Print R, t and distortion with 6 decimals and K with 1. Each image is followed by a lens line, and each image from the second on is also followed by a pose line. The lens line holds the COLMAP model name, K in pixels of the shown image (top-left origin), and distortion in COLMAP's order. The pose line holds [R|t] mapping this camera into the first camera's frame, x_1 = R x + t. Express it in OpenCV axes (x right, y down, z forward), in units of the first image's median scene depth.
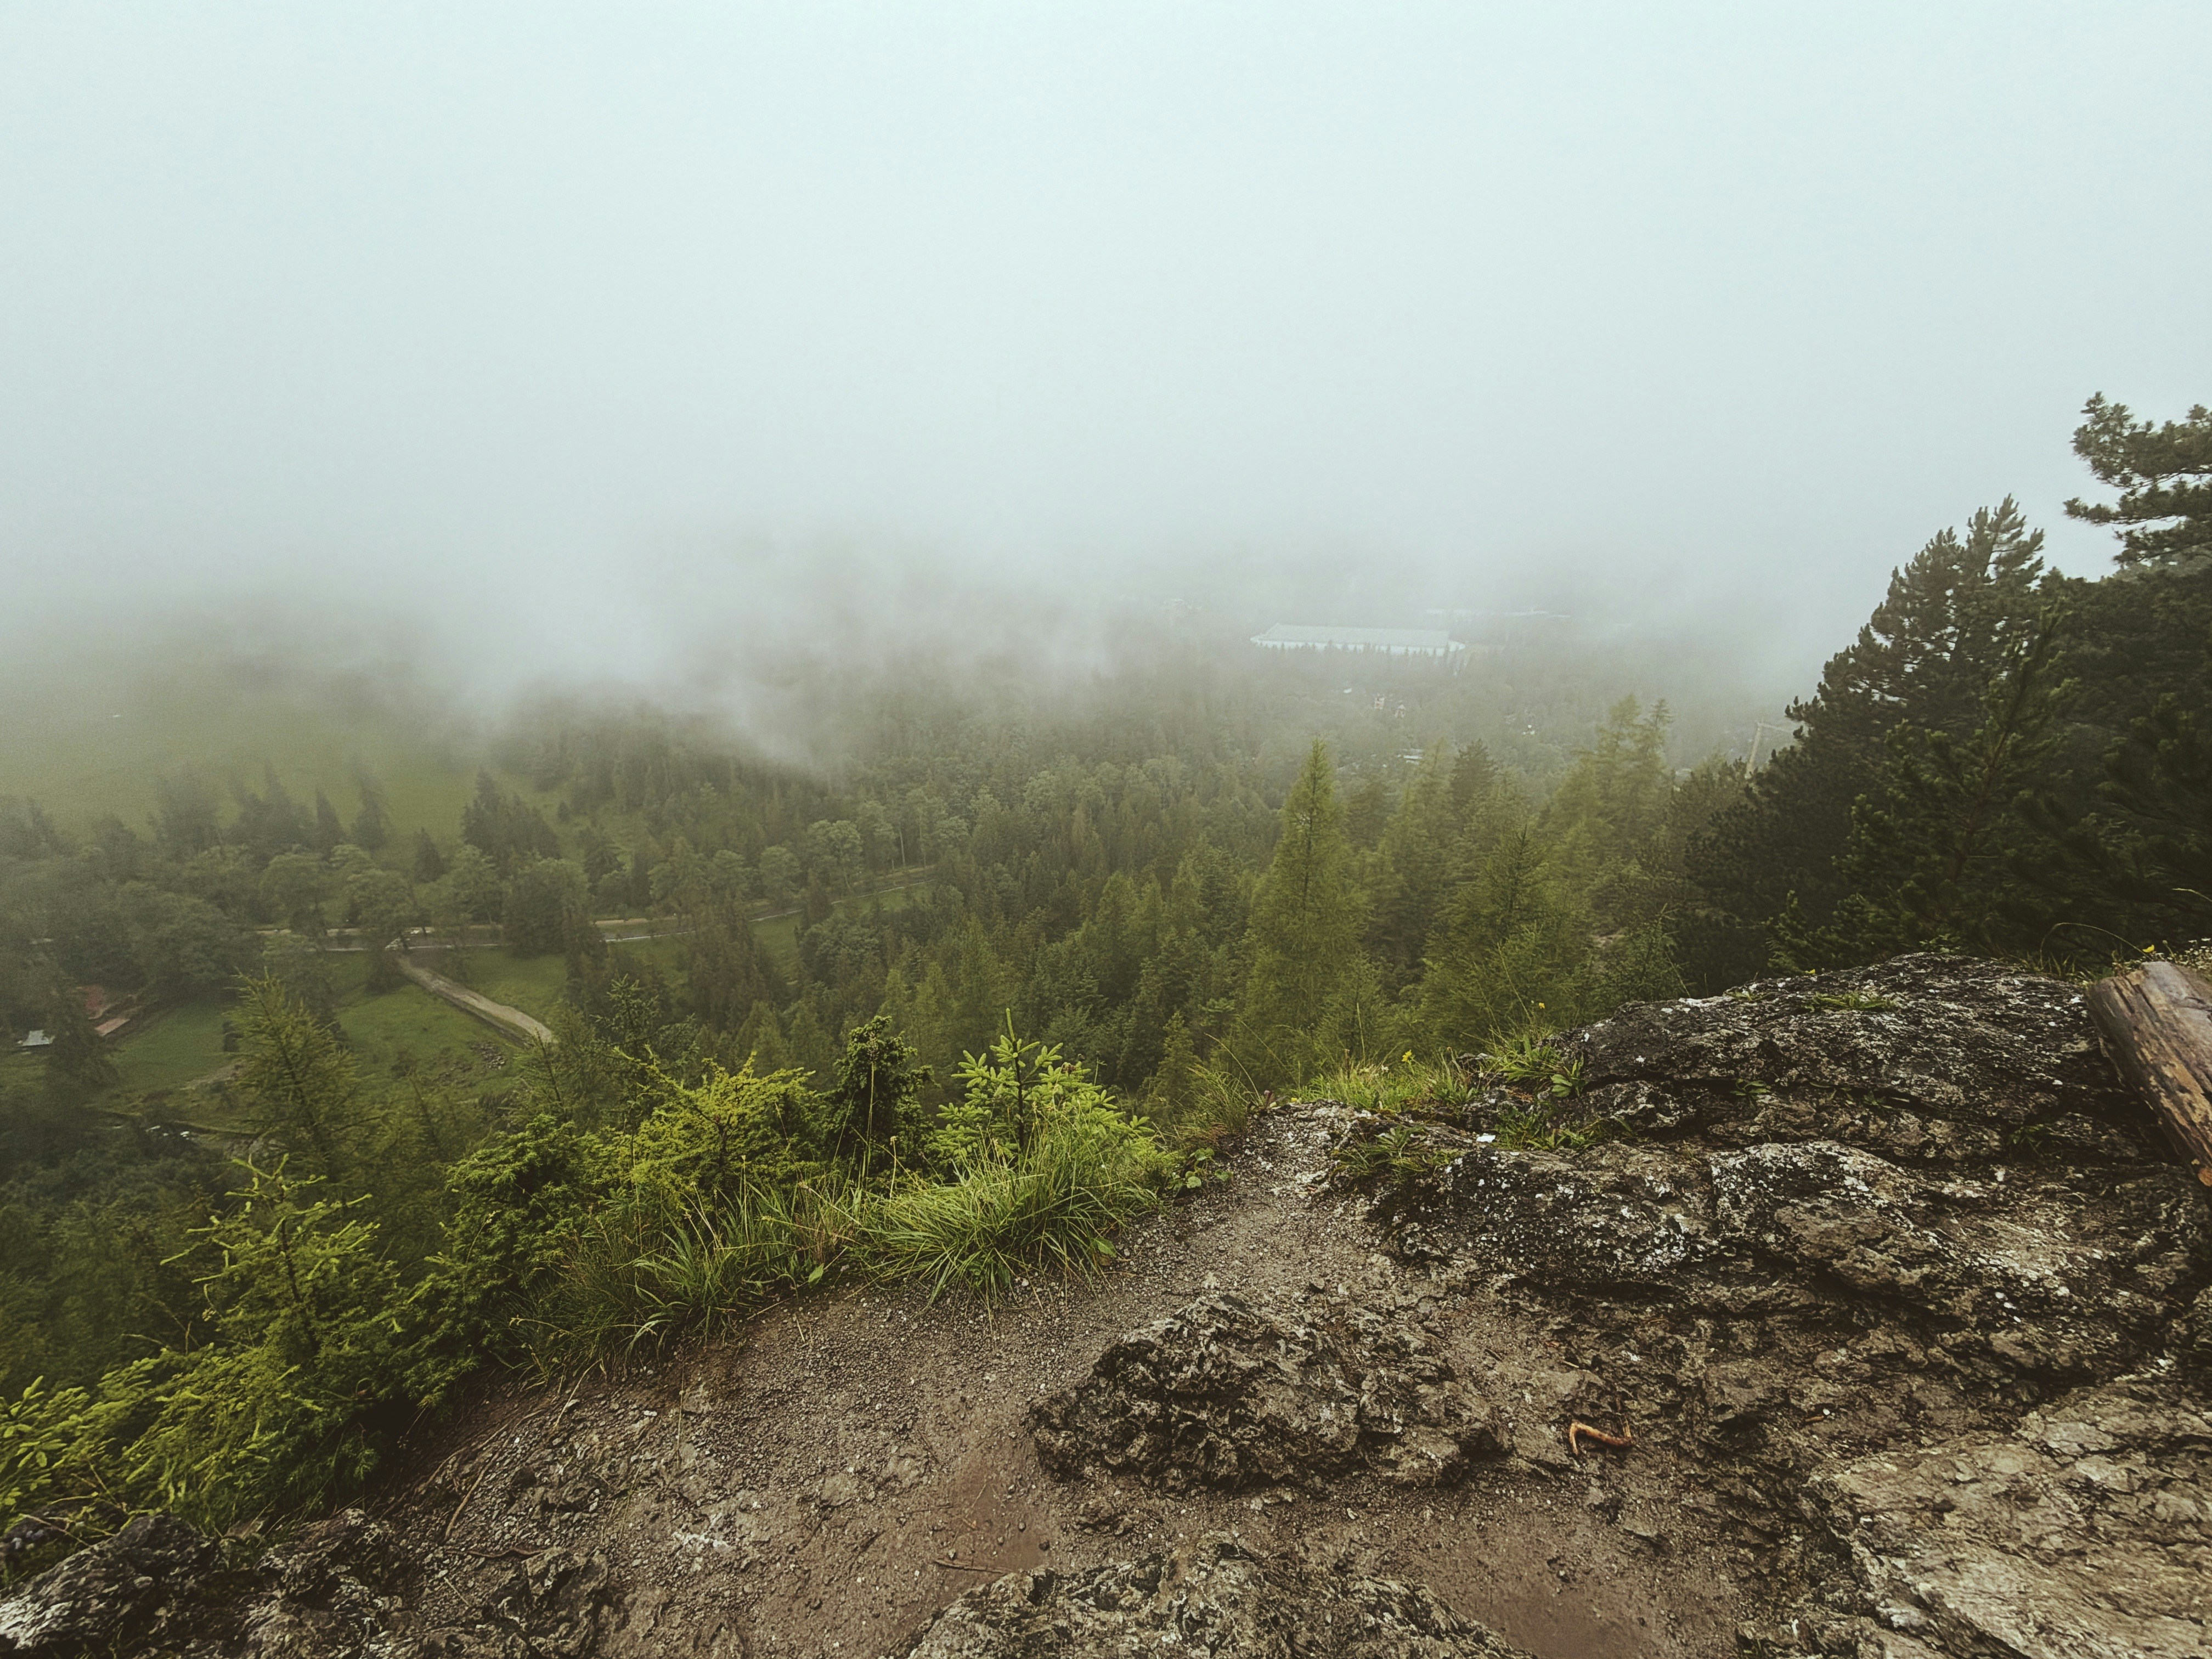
lens RADIAL K [[885.1, 0, 1106.0], [0, 885.1, 829.5], [0, 0, 1]] dist [-0.001031, -0.000002]
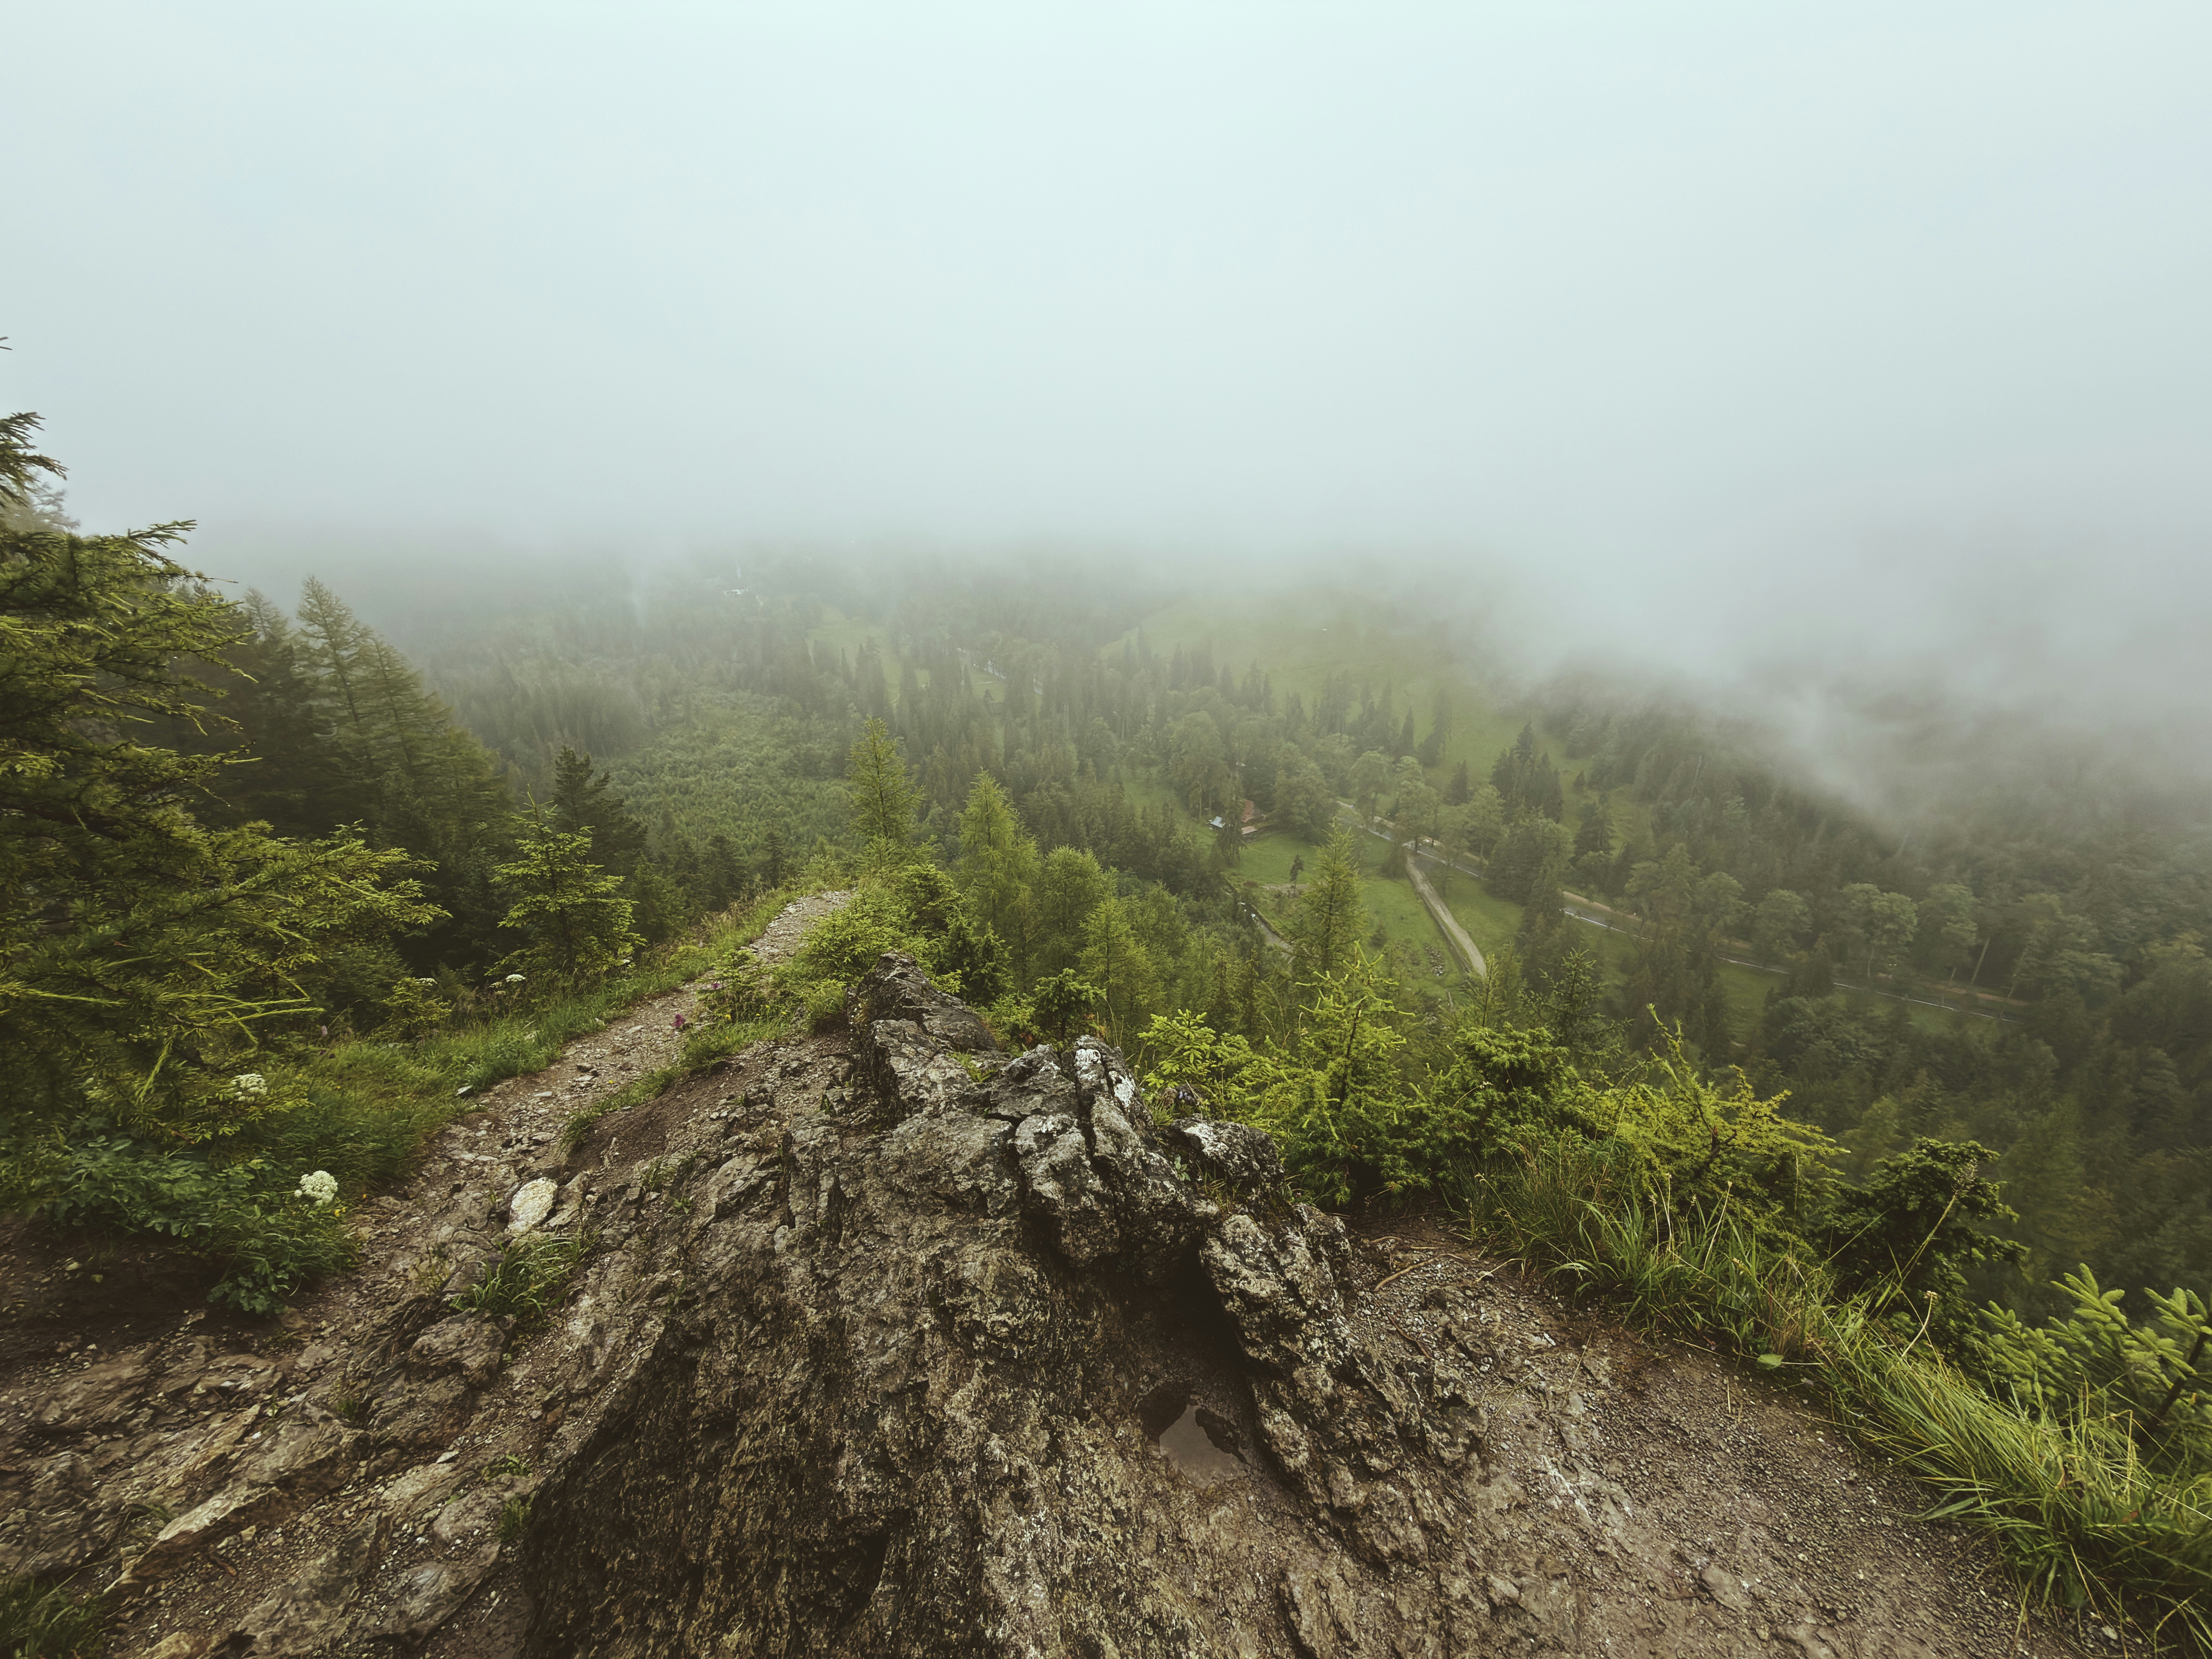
lens RADIAL K [[885.0, 0, 1106.0], [0, 885.0, 829.5], [0, 0, 1]] dist [-0.001031, -0.000002]
pose [[0.462975, 0.328506, -0.823249, -0.090885], [-0.309926, 0.930155, 0.196870, 0.059061], [0.830422, 0.164000, 0.532451, -0.064703]]
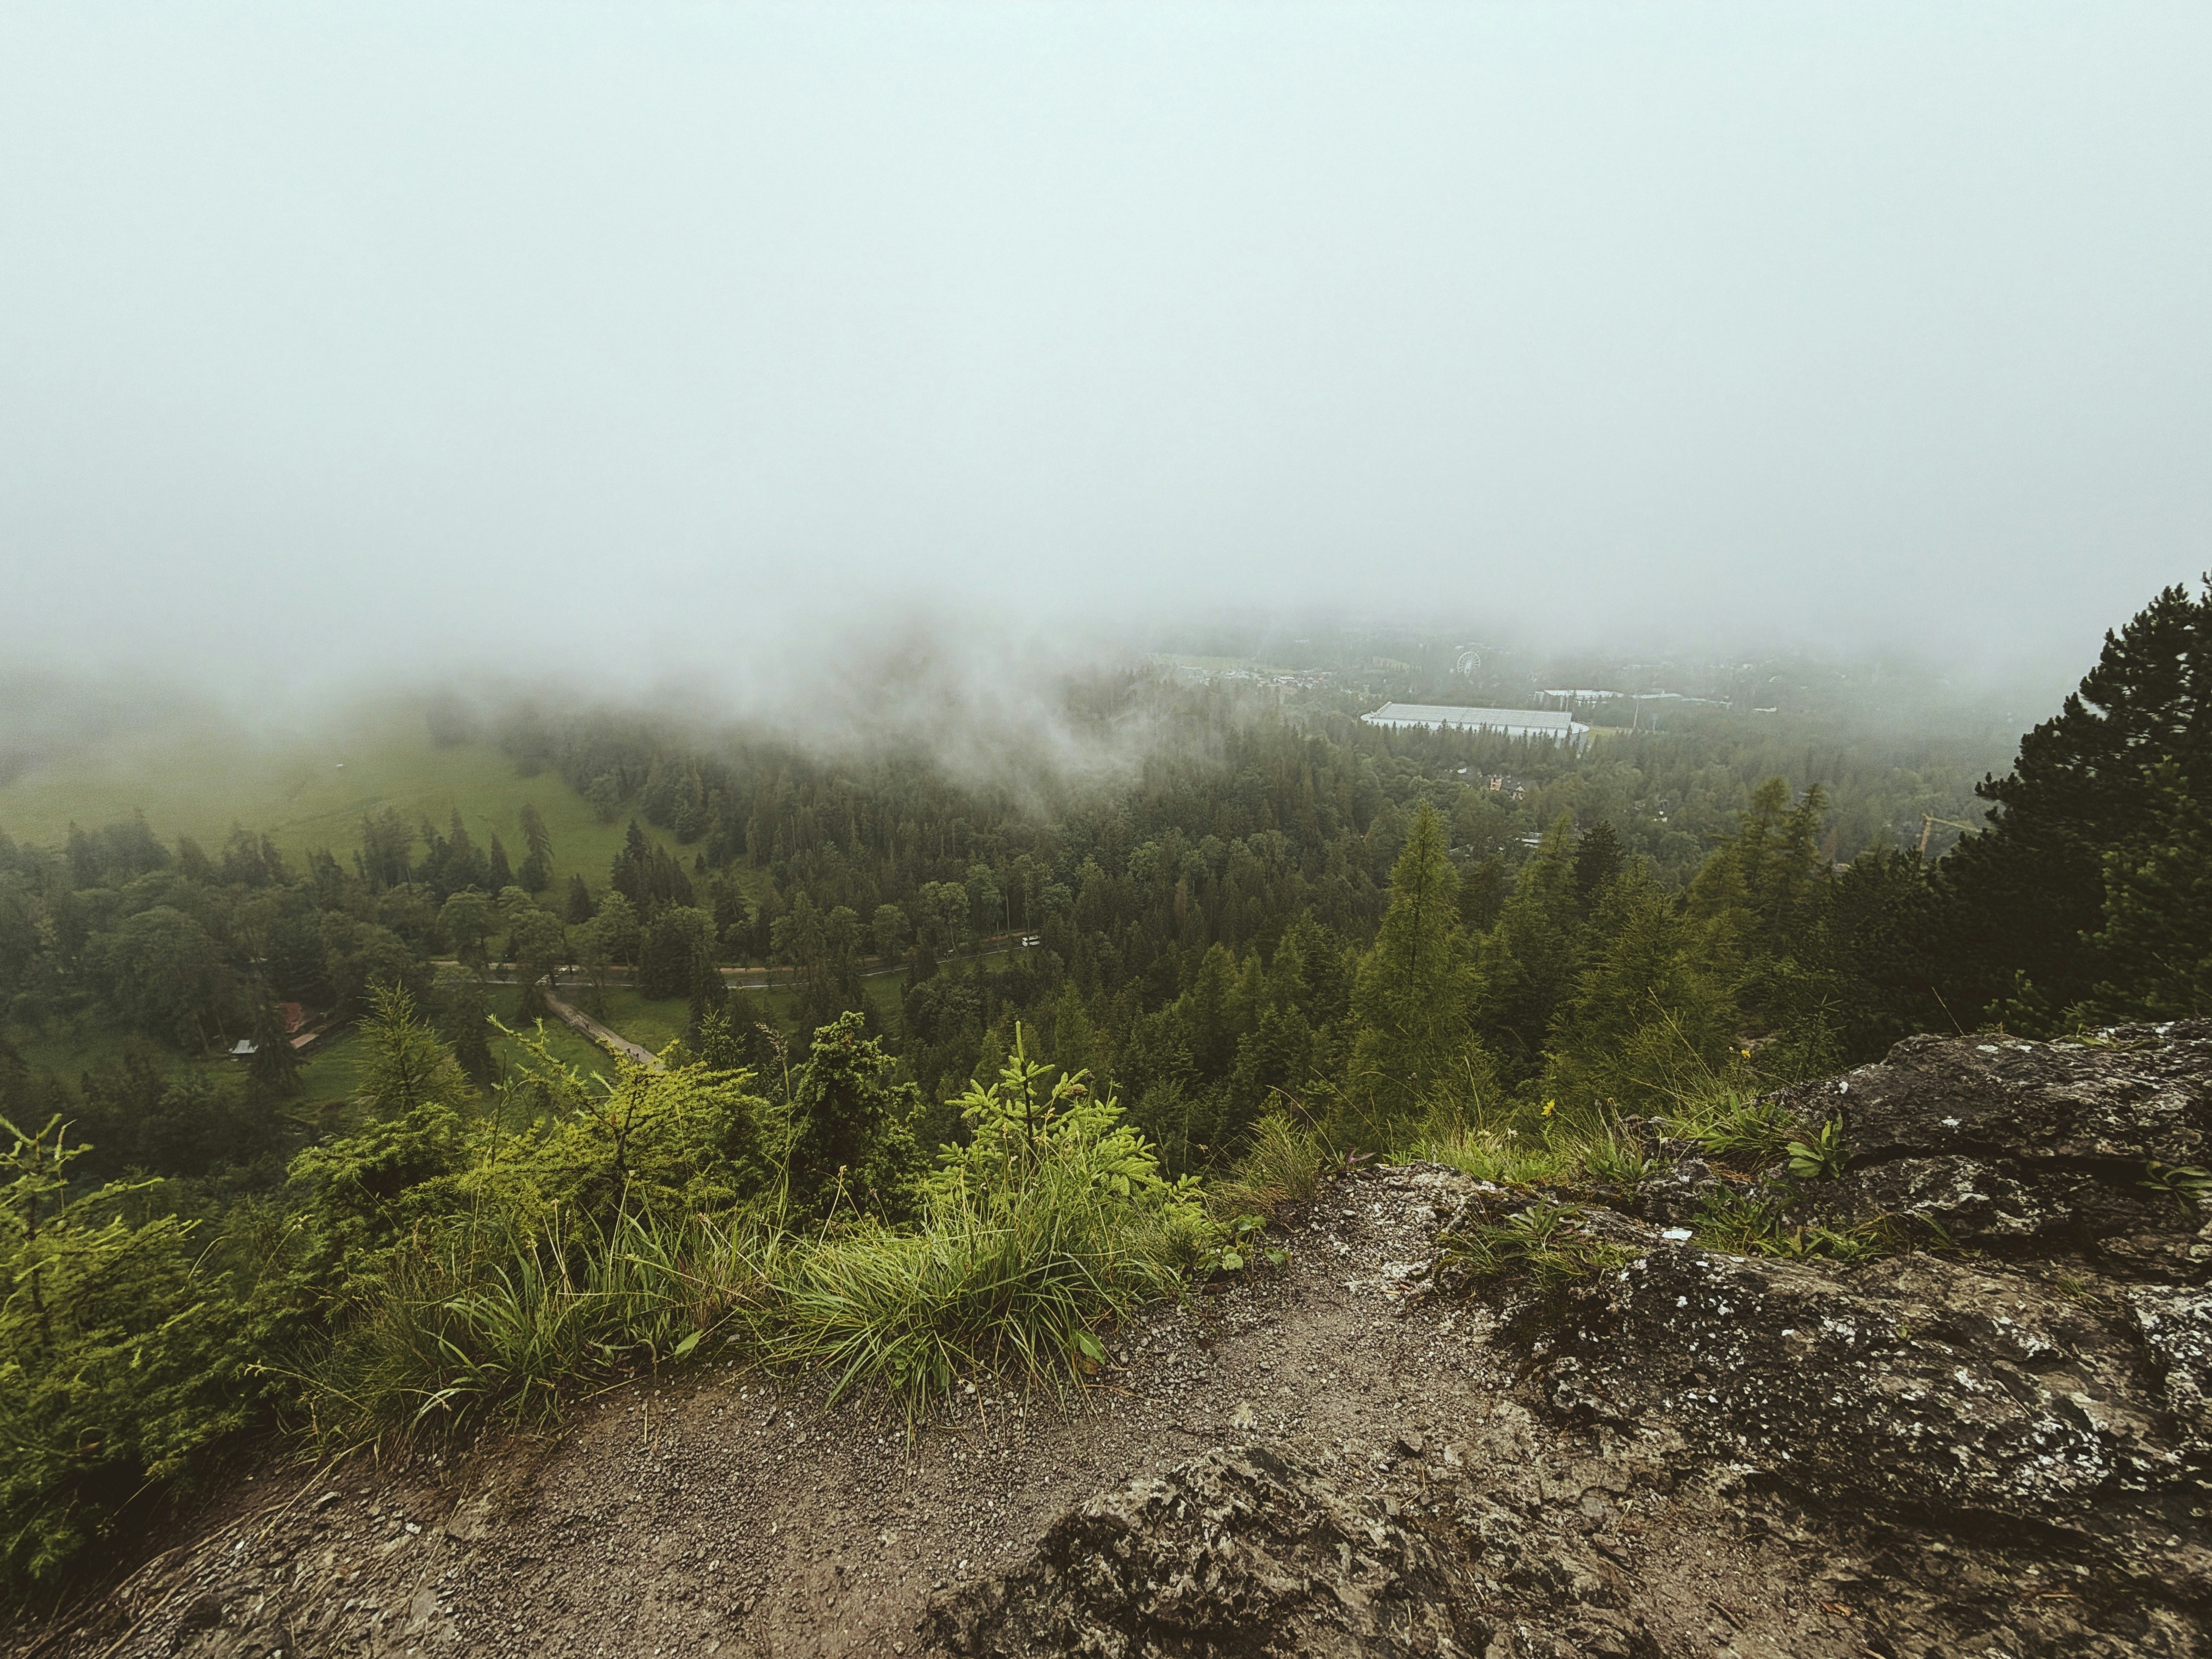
lens RADIAL K [[877.0, 0, 1106.0], [0, 877.0, 829.5], [0, 0, 1]] dist [-0.000915, -0.000067]
pose [[0.992314, 0.033469, -0.119131, 0.078151], [-0.042984, 0.996009, -0.078220, 0.128022], [0.116038, 0.082740, 0.989793, 0.300337]]
